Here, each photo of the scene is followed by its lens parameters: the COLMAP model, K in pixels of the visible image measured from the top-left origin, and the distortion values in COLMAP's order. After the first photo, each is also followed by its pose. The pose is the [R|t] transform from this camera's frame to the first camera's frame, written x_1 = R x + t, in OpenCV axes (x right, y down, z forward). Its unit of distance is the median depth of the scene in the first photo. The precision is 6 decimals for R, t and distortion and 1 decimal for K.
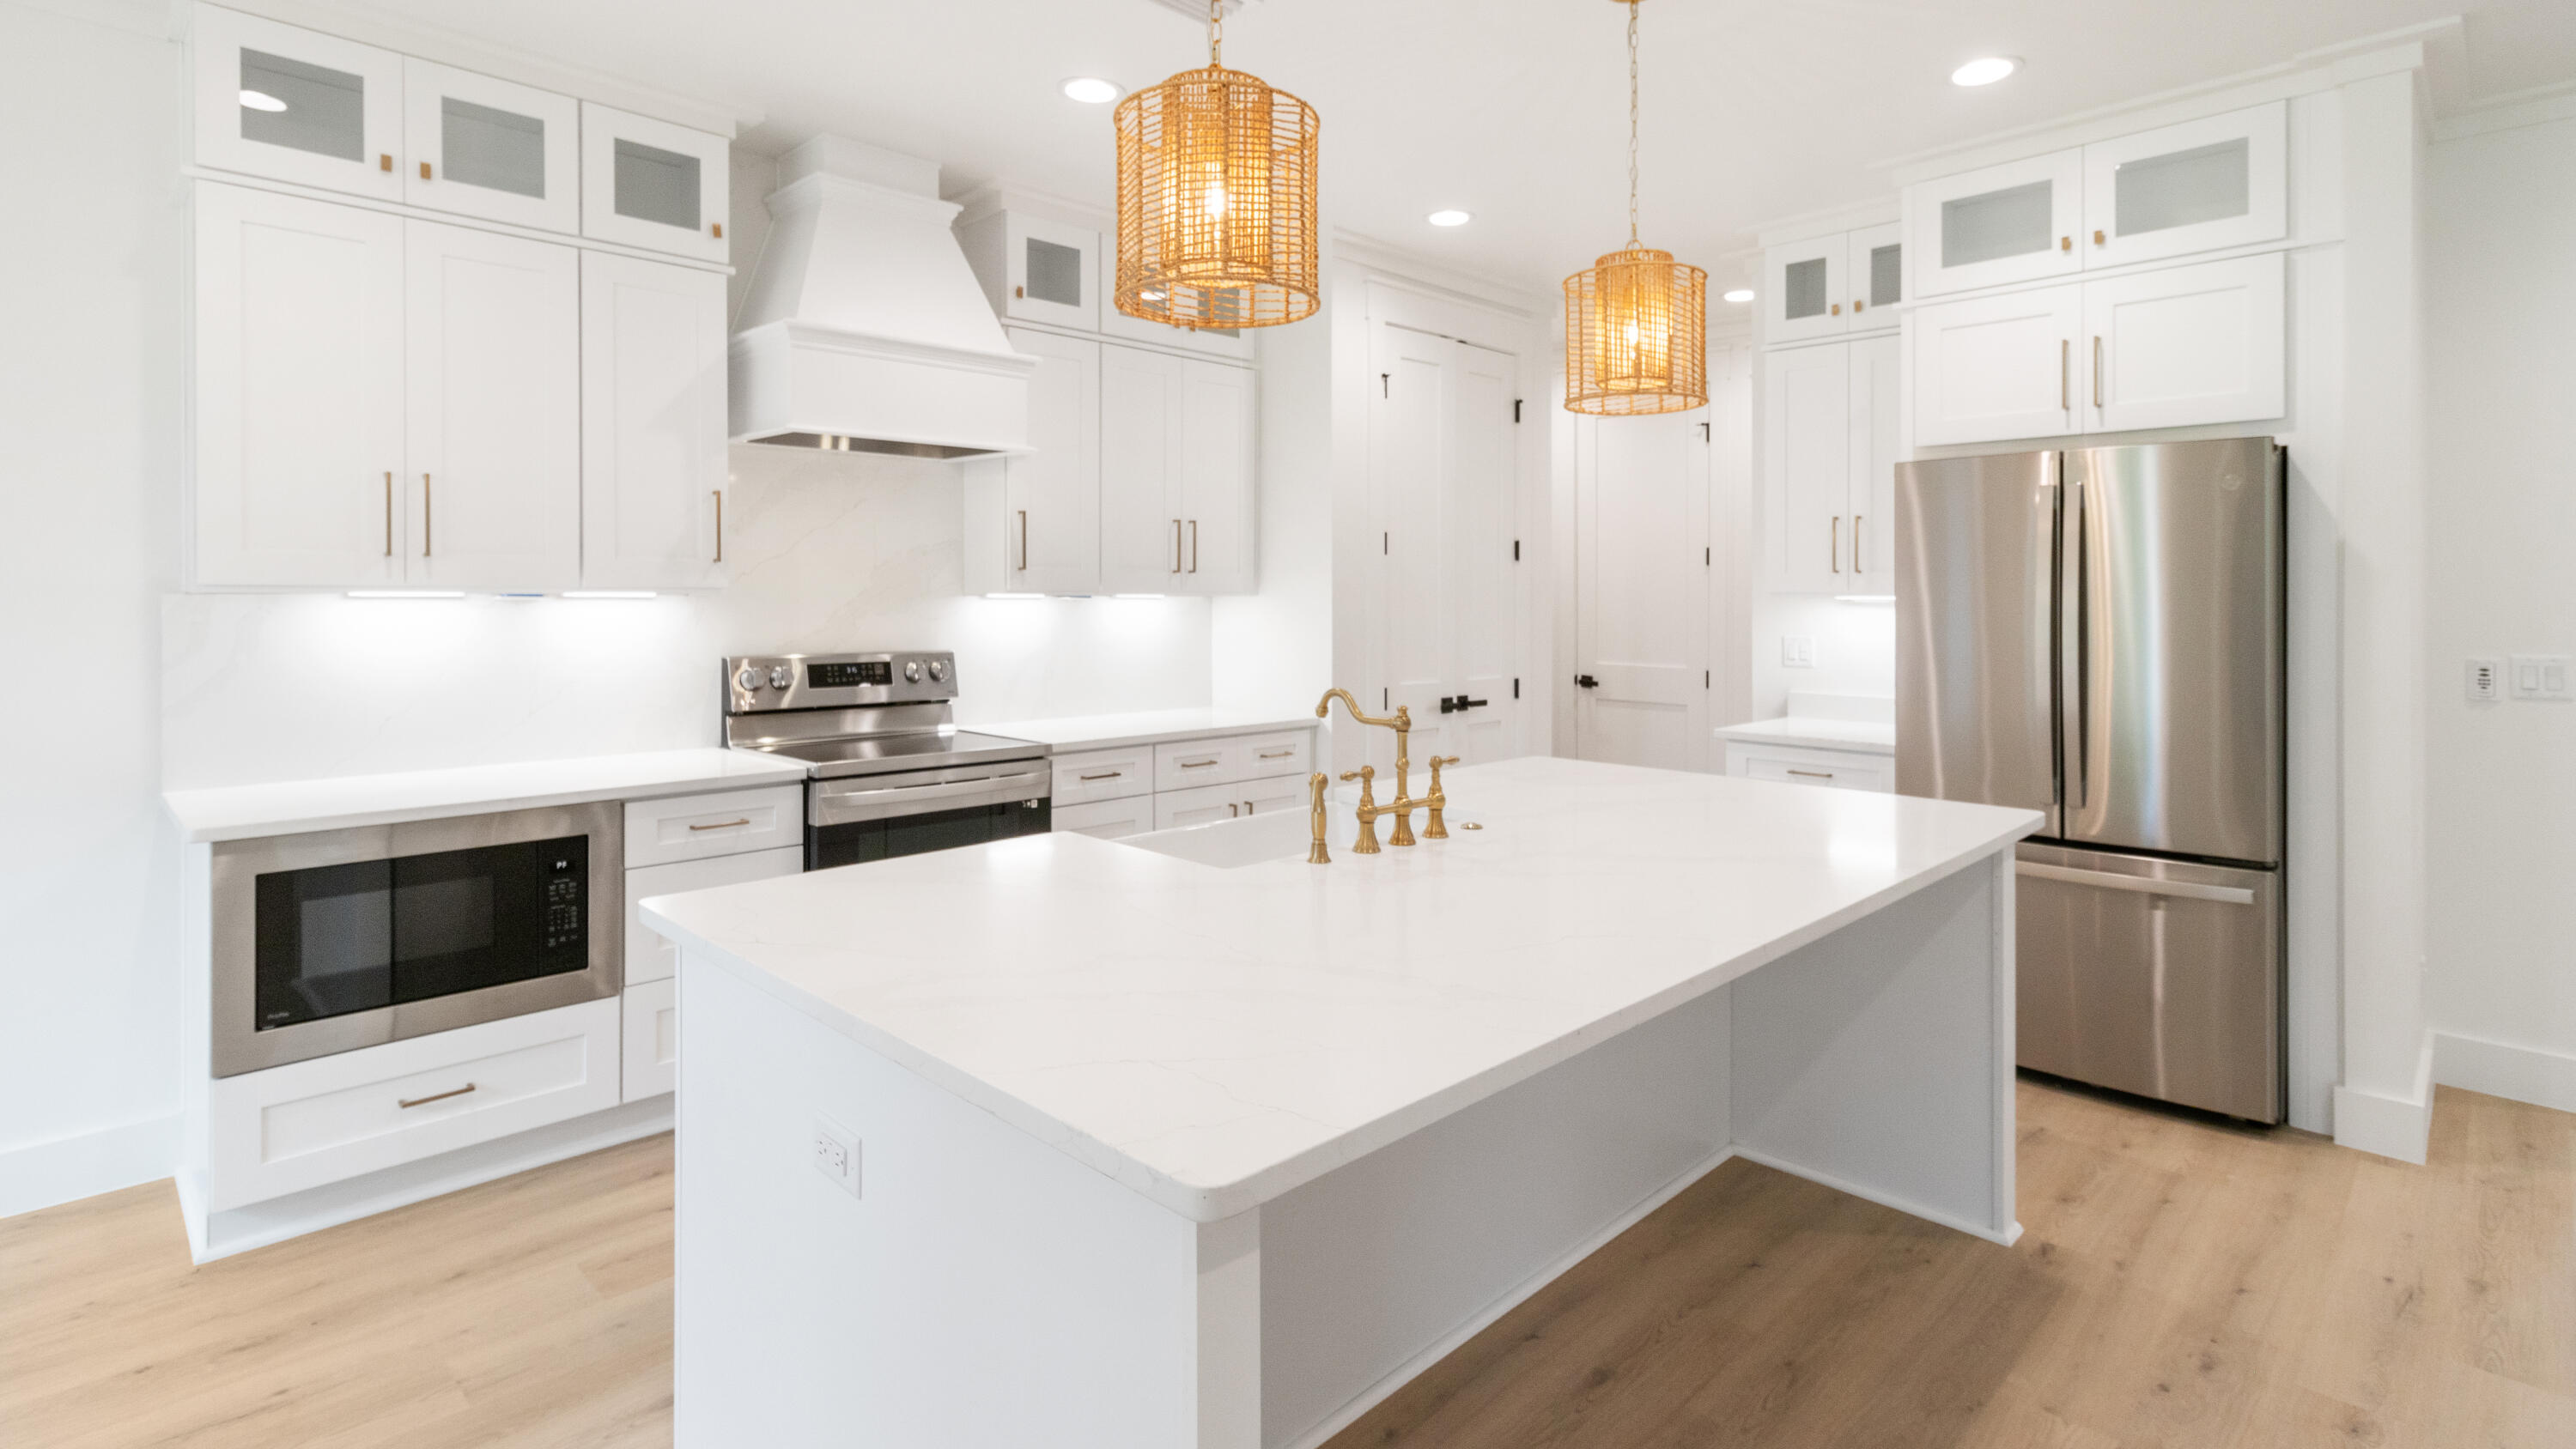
lens RADIAL K [[1238.5, 0, 1285.6], [0, 1238.5, 601.3], [0, 0, 1]] dist [0.001081, 0.003778]
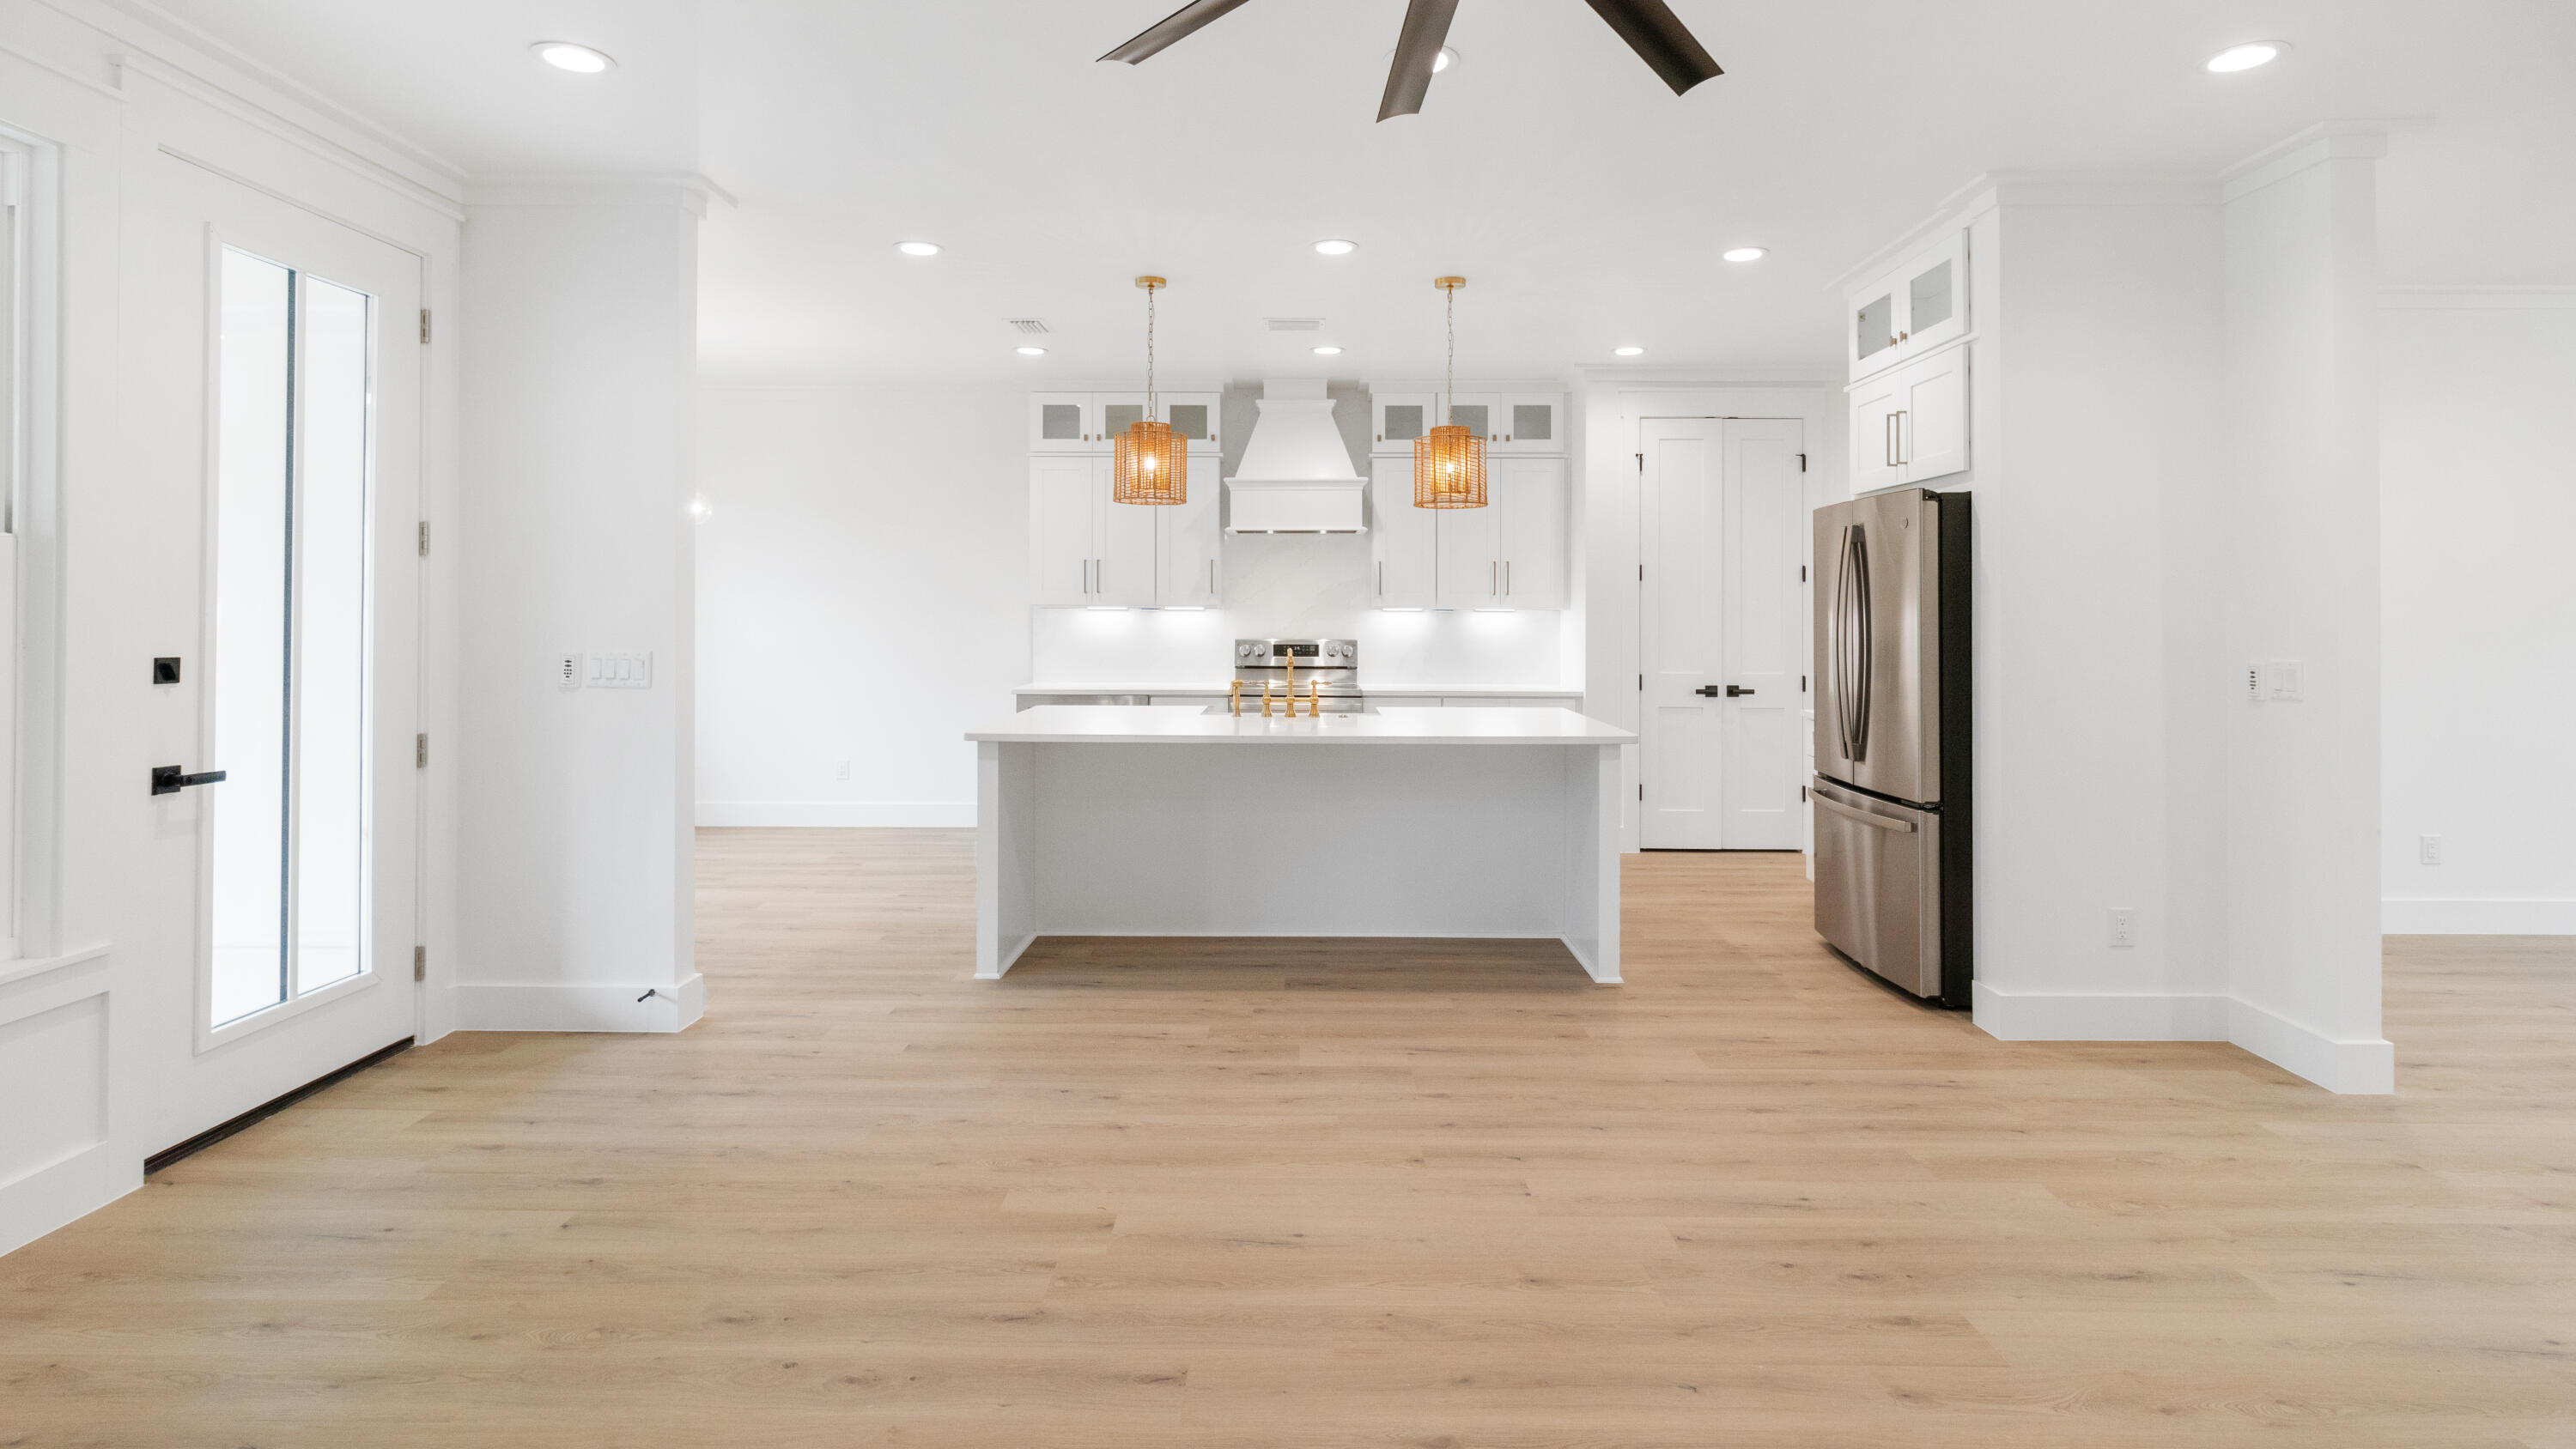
lens RADIAL K [[1238.5, 0, 1280.3], [0, 1238.5, 605.8], [0, 0, 1]] dist [0.001081, 0.003778]
pose [[0.699907, -0.003523, -0.714225, 1.155568], [-0.005901, 0.999925, -0.010715, 0.012593], [0.714209, 0.011715, 0.699834, -0.409496]]
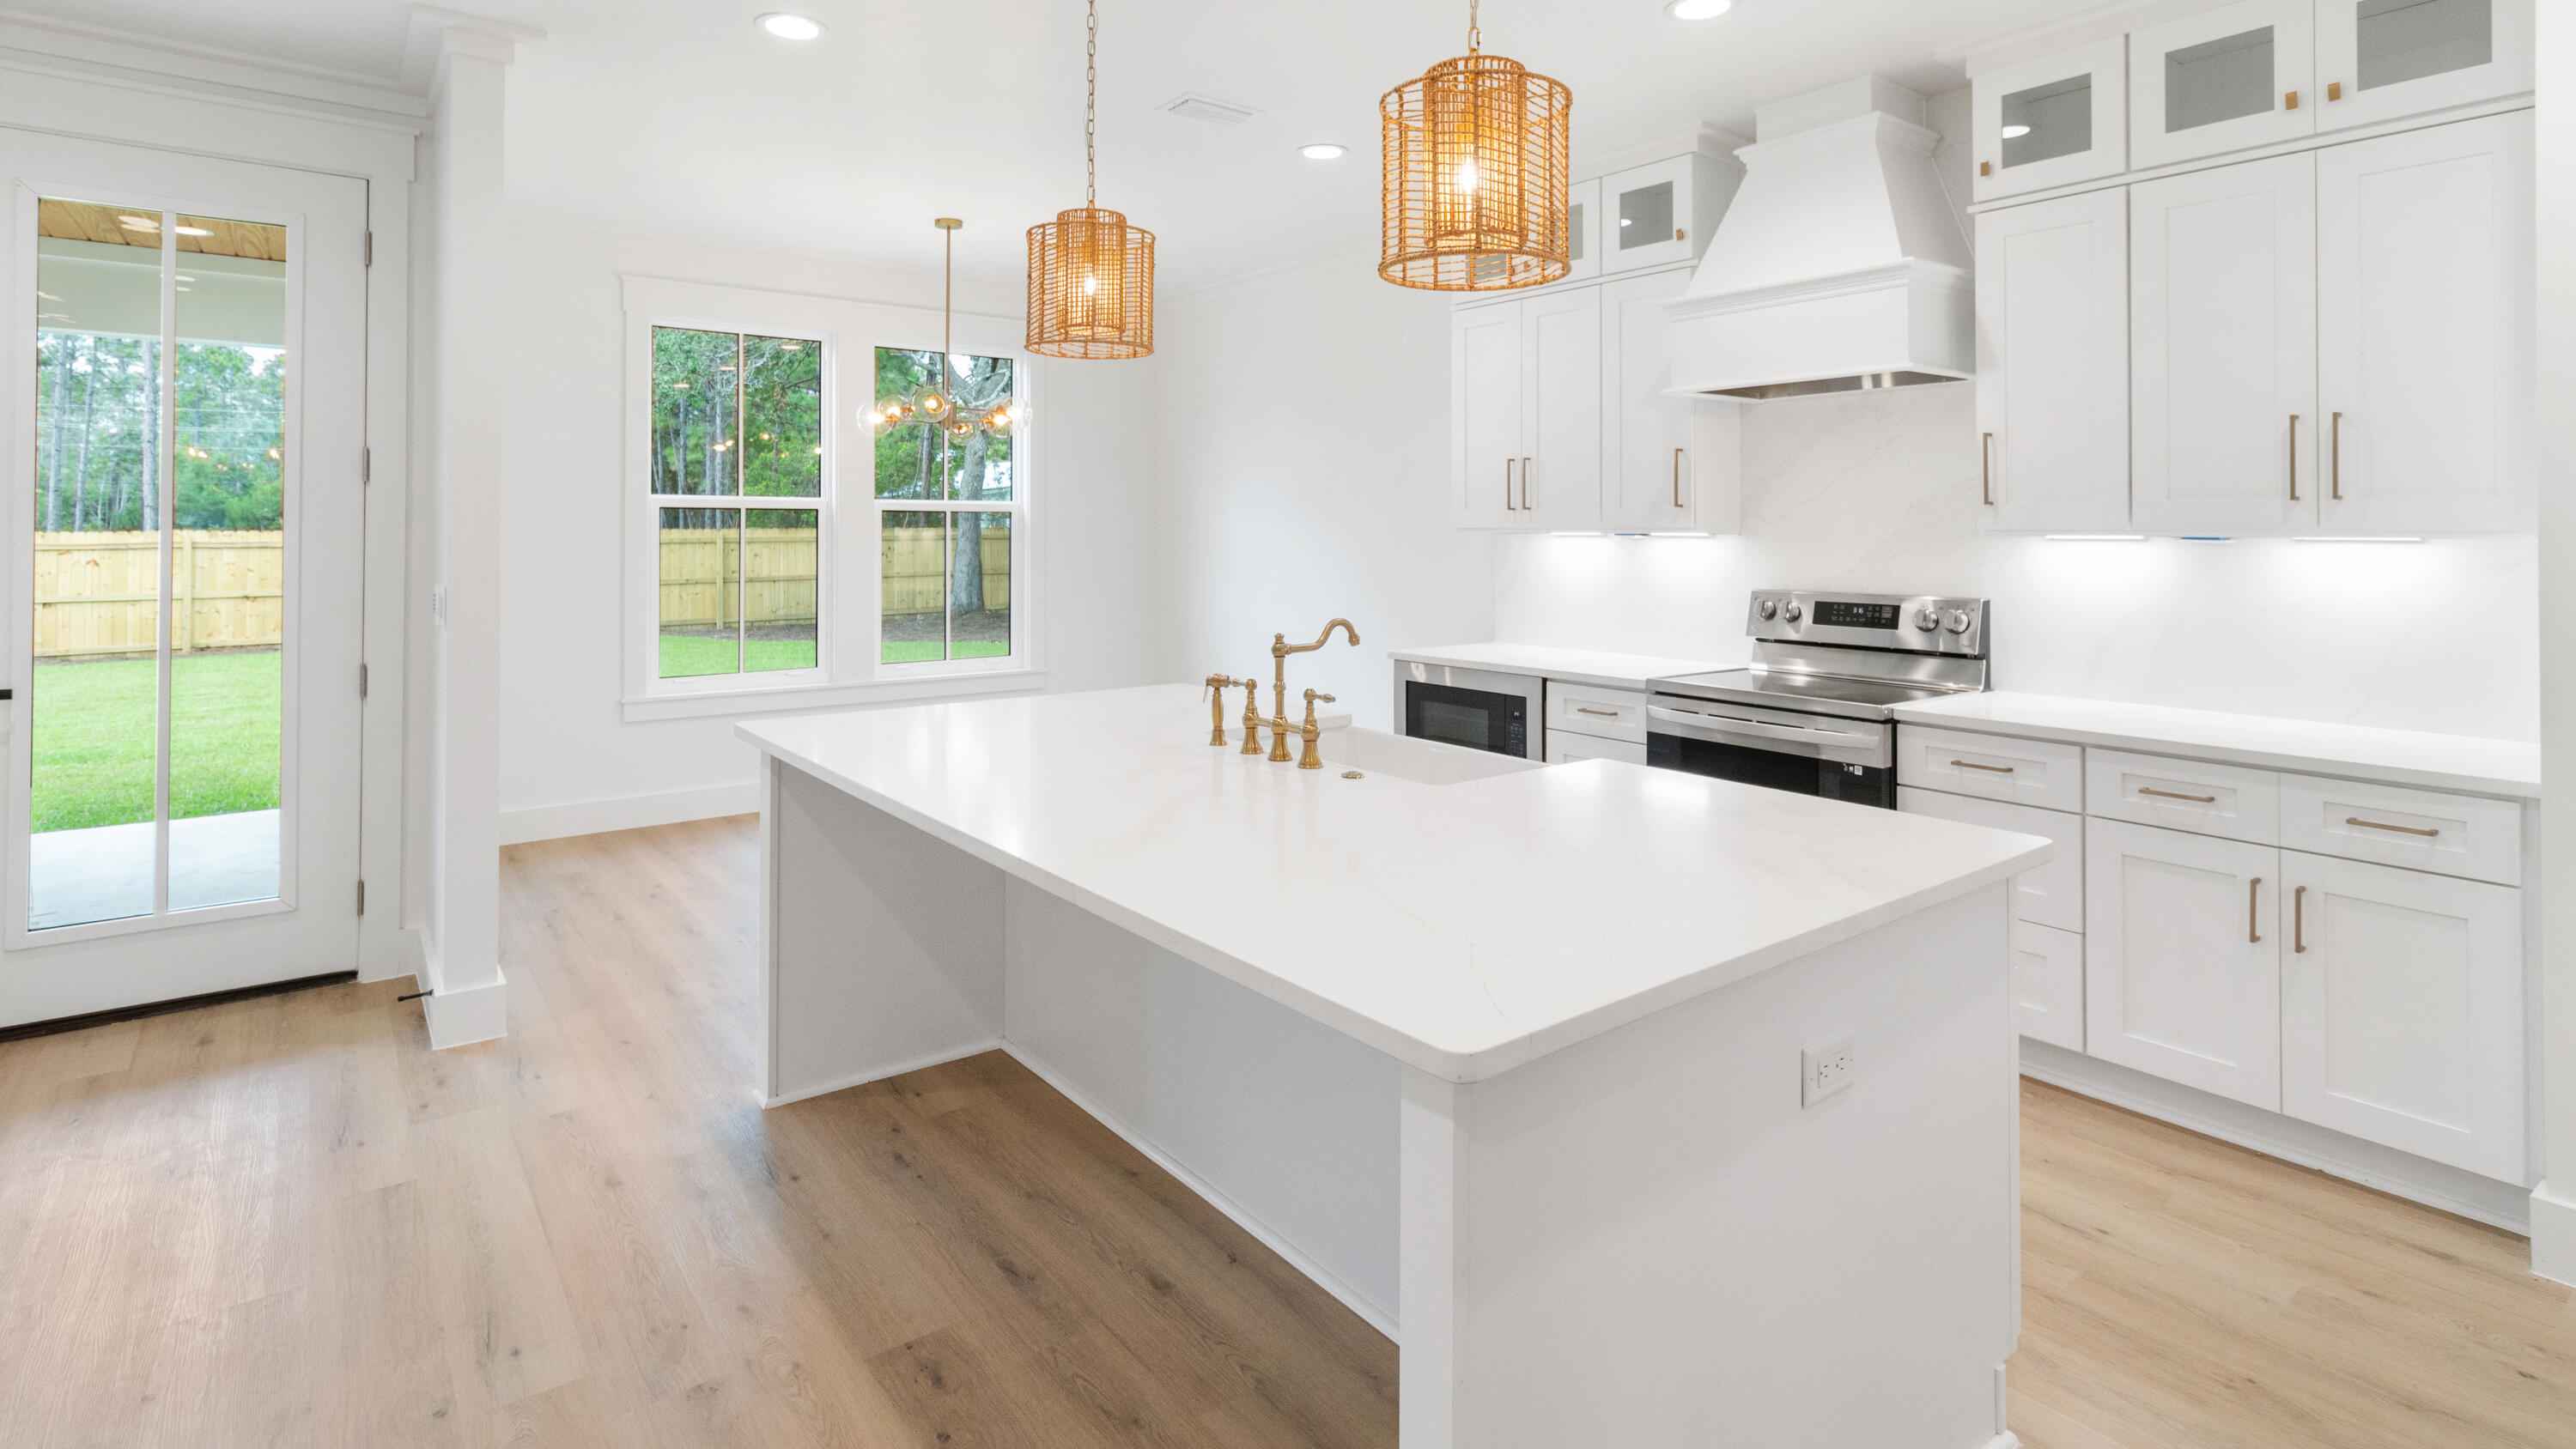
lens RADIAL K [[1238.5, 0, 1300.0], [0, 1238.5, 533.5], [0, 0, 1]] dist [0.001081, 0.003778]
pose [[-0.123110, 0.000720, -0.992393, 0.808040], [-0.008044, 0.999966, 0.001724, -0.004596], [0.992360, 0.008195, -0.123100, 0.787907]]
